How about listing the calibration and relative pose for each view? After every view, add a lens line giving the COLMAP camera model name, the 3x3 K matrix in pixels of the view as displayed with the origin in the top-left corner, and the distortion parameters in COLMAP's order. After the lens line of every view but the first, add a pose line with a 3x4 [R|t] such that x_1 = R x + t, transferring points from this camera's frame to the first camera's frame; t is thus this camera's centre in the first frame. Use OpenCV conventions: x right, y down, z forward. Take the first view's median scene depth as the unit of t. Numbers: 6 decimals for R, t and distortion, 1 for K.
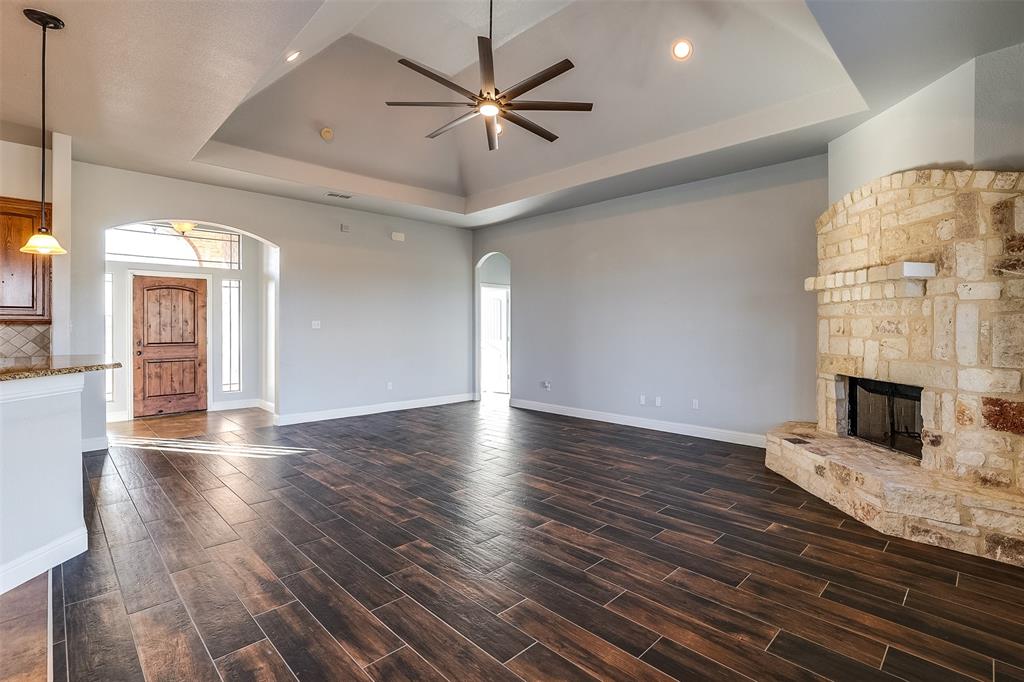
lens RADIAL K [[485.6, 0, 515.6], [0, 485.6, 325.6], [0, 0, 1]] dist [0.007282, 0.001211]
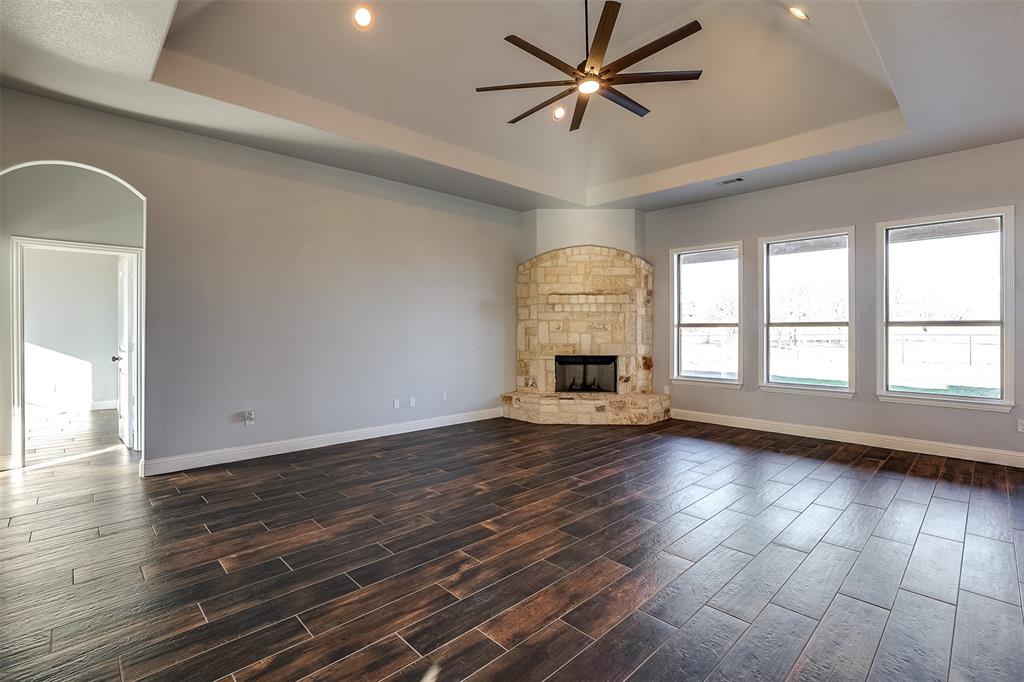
lens RADIAL K [[466.7, 0, 512.4], [0, 466.7, 331.2], [0, 0, 1]] dist [-0.021913, 0.001227]
pose [[0.030667, -0.005078, 0.999517, -1.168146], [-0.004444, 0.999977, 0.005216, 0.014158], [-0.999520, -0.004602, 0.030644, 1.404718]]
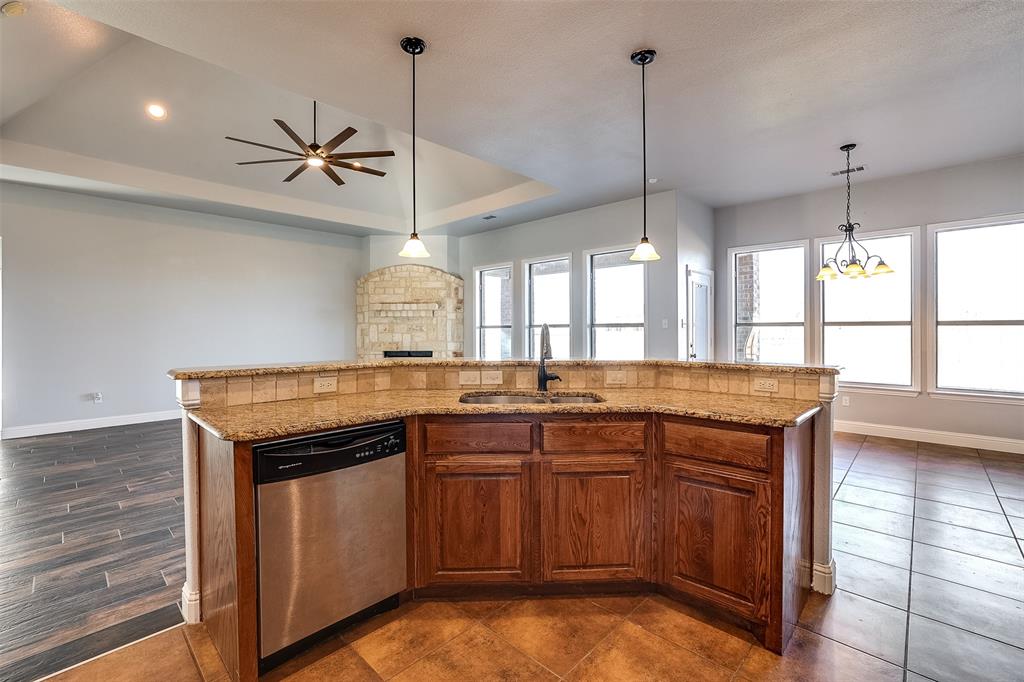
lens RADIAL K [[439.8, 0, 511.8], [0, 439.8, 328.7], [0, 0, 1]] dist [-0.031740, 0.007427]
pose [[-0.011835, 0.002220, 0.999928, -1.550211], [0.001650, 0.999996, -0.002201, 0.011314], [-0.999929, 0.001623, -0.011838, 0.608315]]
